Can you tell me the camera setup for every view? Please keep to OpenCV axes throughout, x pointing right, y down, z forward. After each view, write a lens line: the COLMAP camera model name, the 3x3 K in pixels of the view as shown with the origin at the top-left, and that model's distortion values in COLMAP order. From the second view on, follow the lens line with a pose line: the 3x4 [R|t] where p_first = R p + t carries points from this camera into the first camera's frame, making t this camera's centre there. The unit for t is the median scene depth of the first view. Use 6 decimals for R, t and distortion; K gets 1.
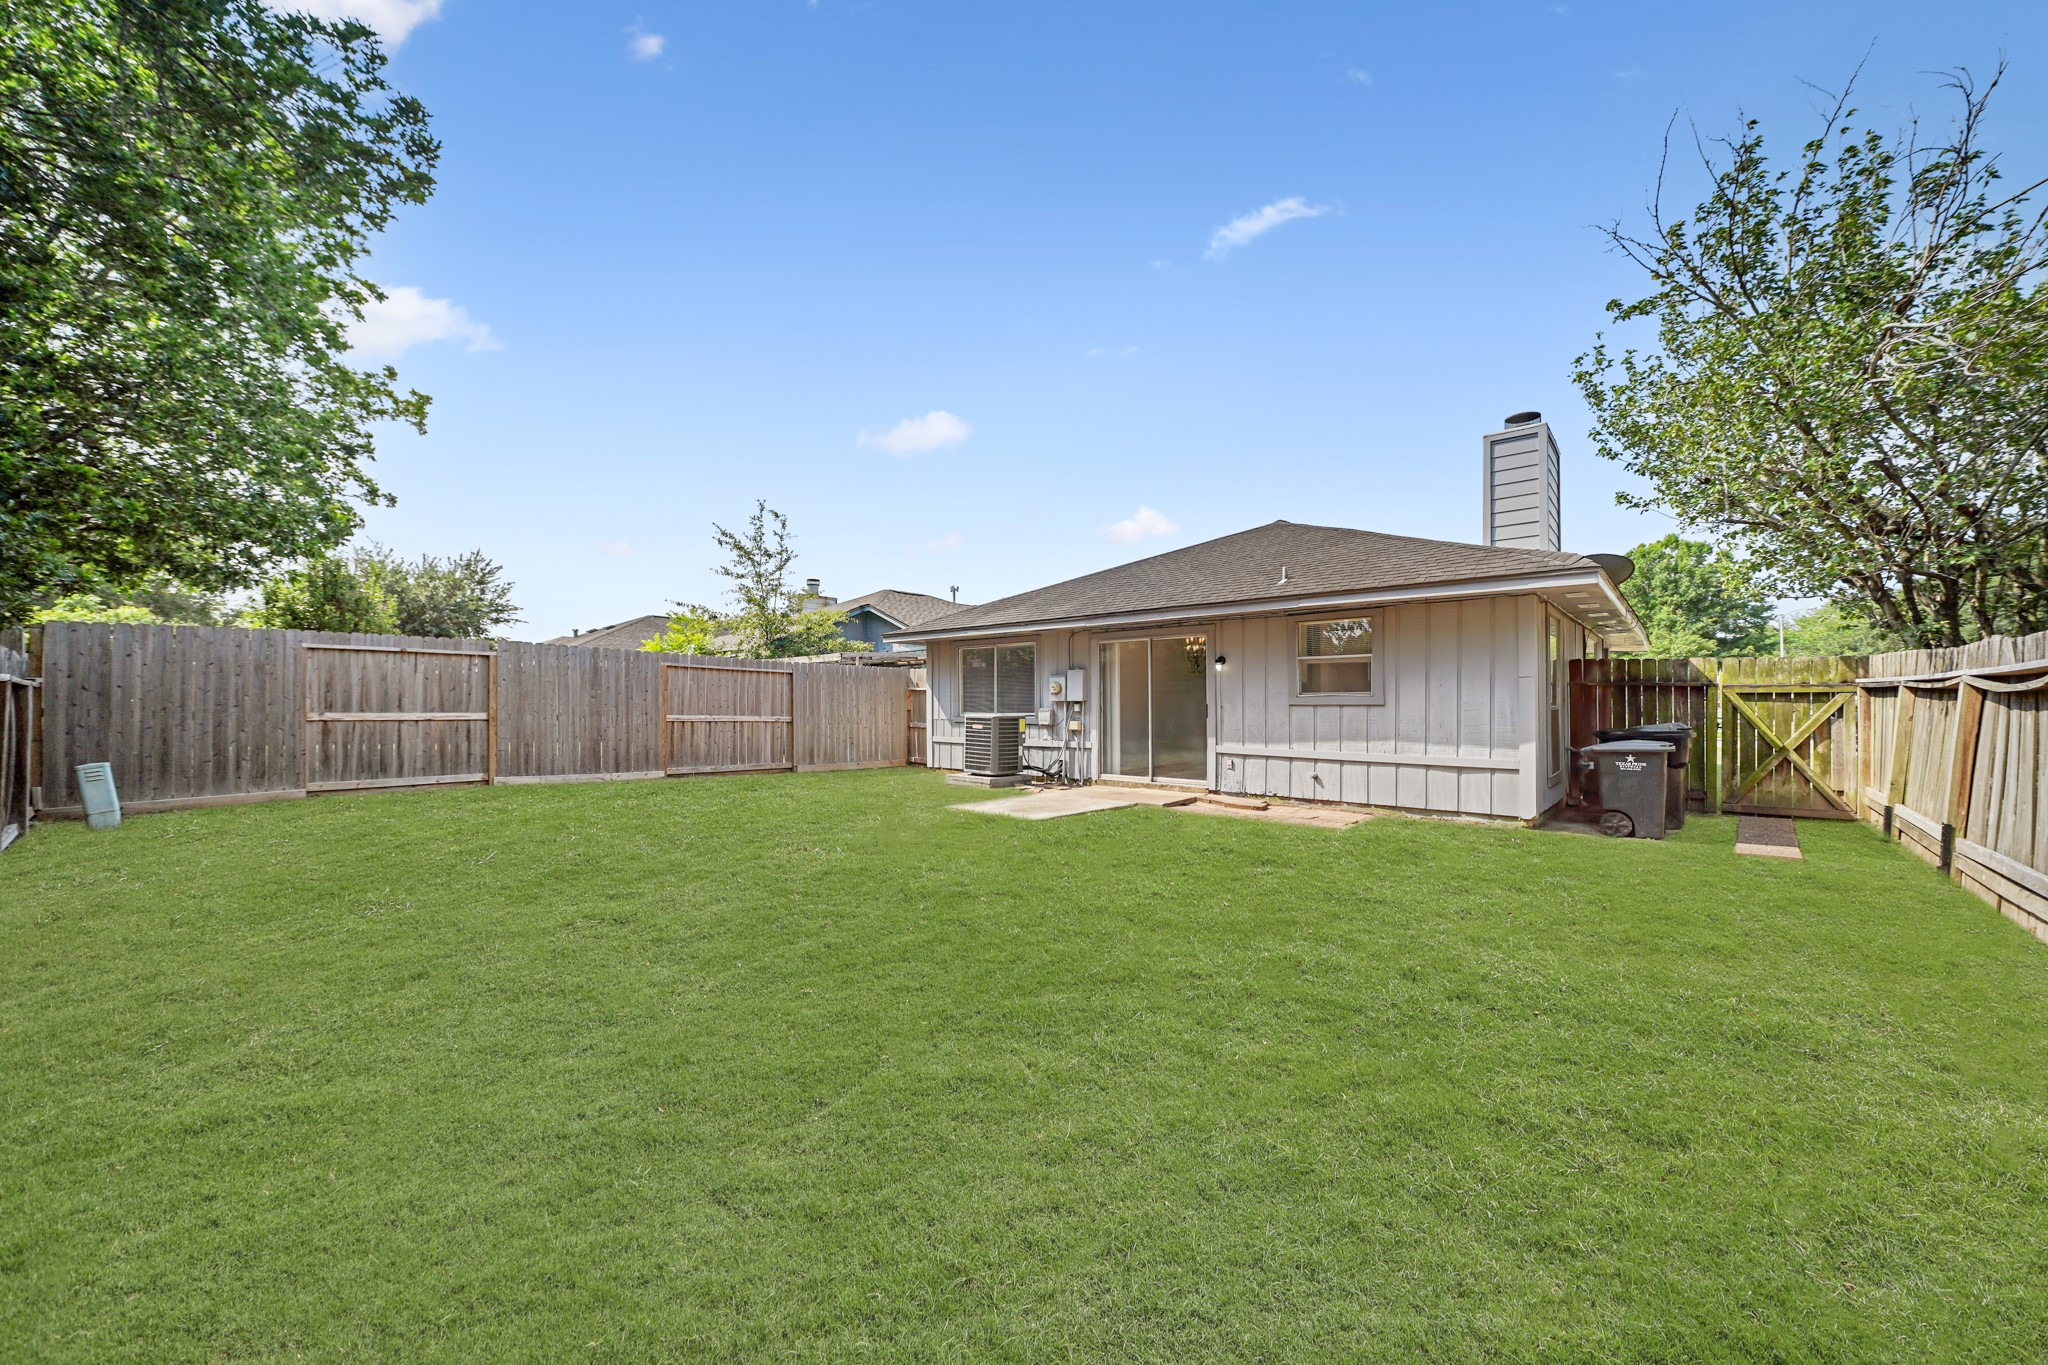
lens RADIAL K [[759.1, 0, 1020.0], [0, 759.1, 692.7], [0, 0, 1]] dist [-0.000118, -0.000009]
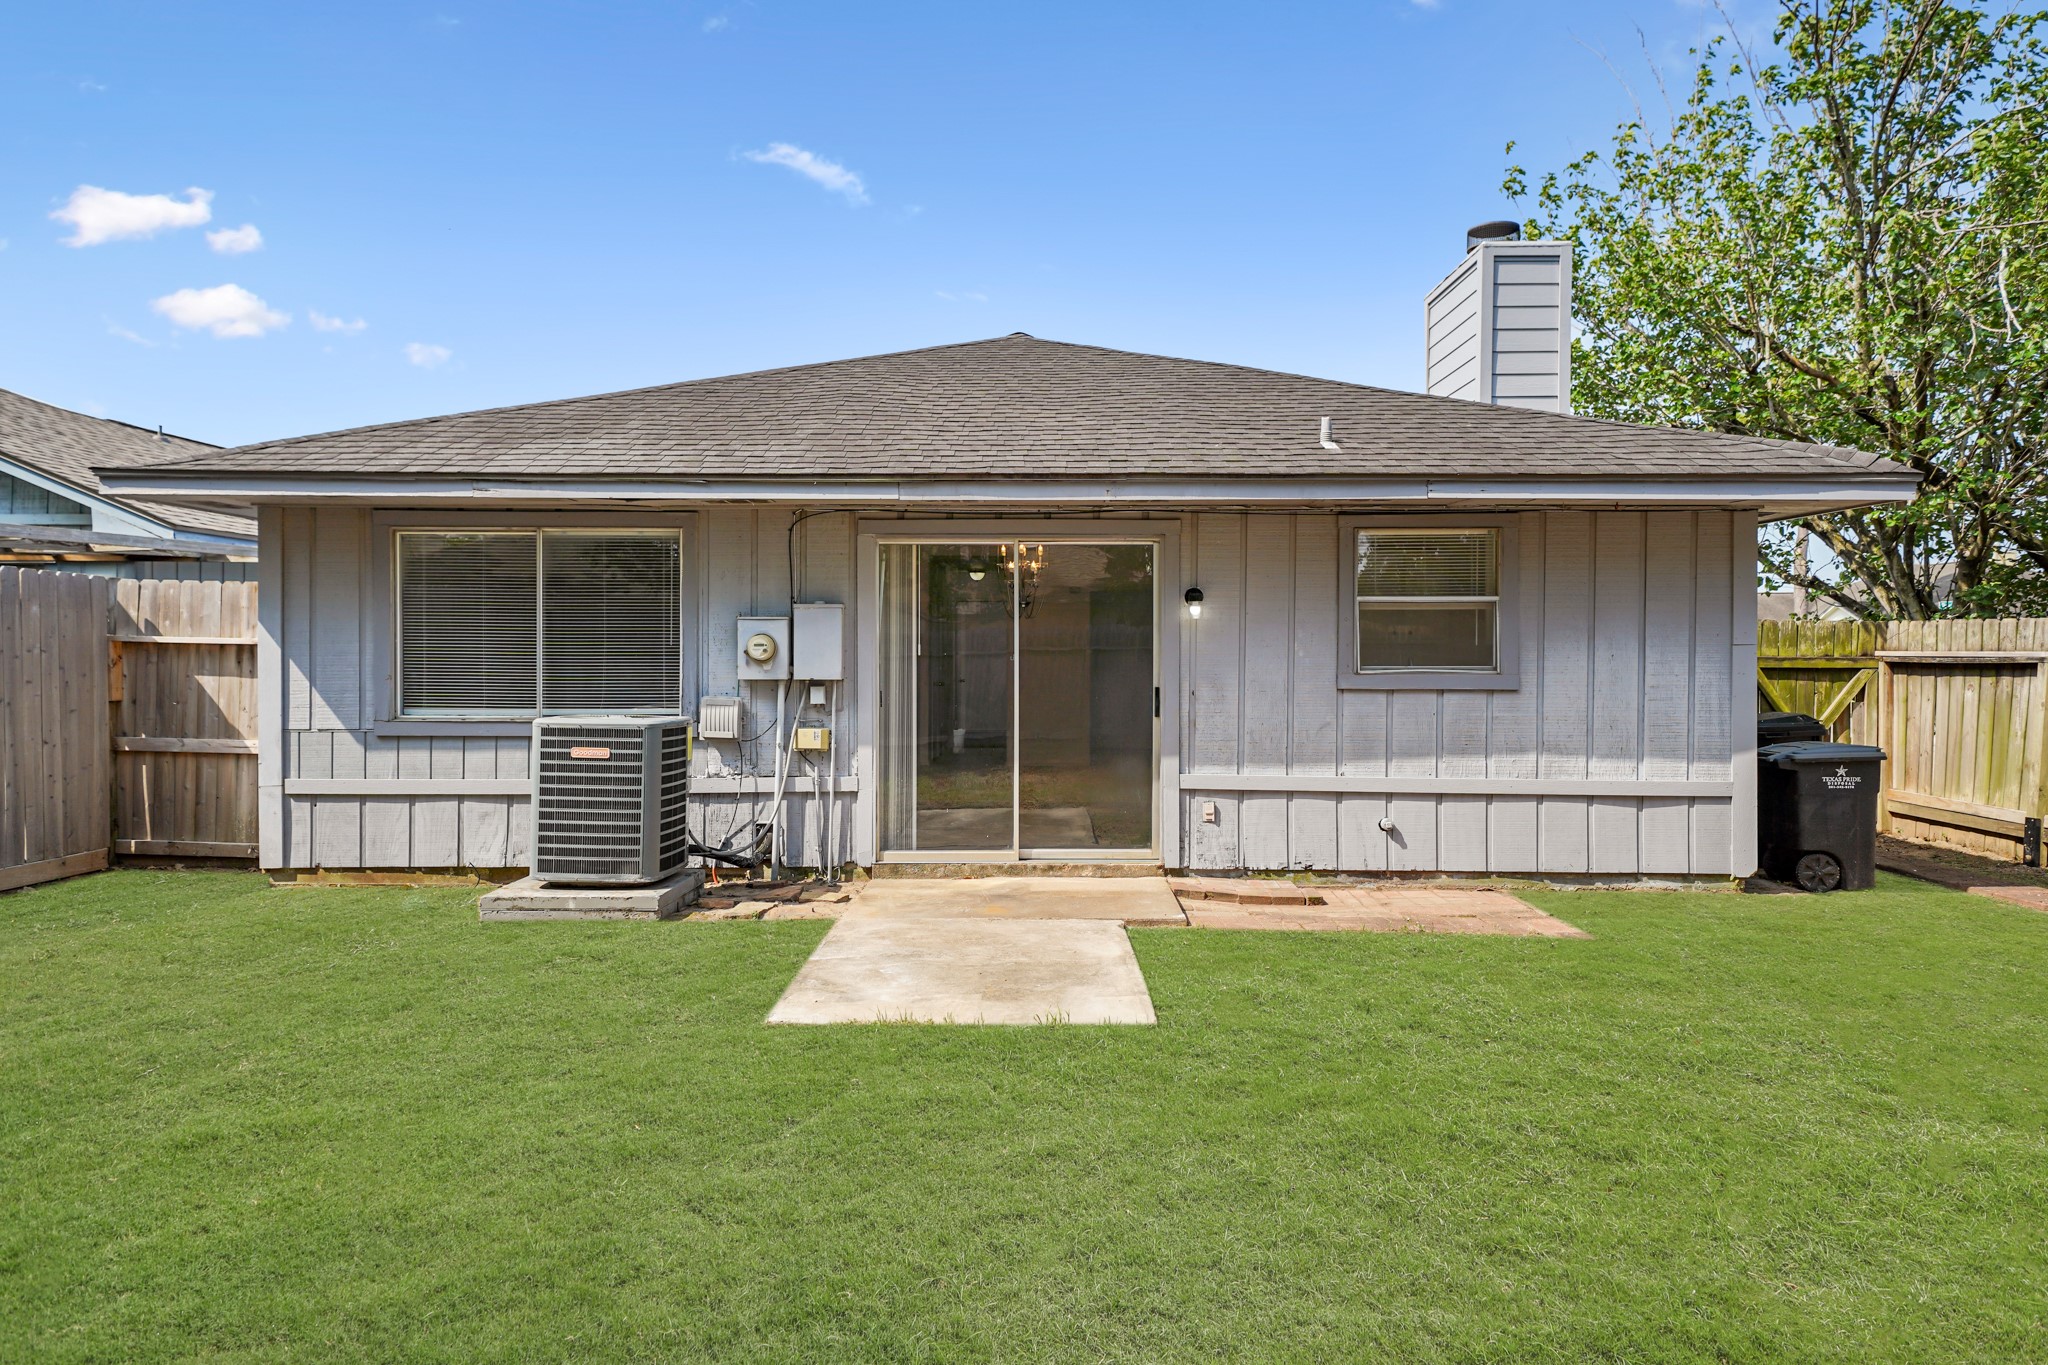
lens RADIAL K [[1294.7, 0, 1025.7], [0, 1294.7, 641.6], [0, 0, 1]] dist [0.028179, 0.000096]
pose [[0.752708, 0.012657, 0.658233, -0.355721], [-0.011294, 0.999916, -0.006313, -0.007617], [-0.658258, -0.002682, 0.752788, 0.454749]]
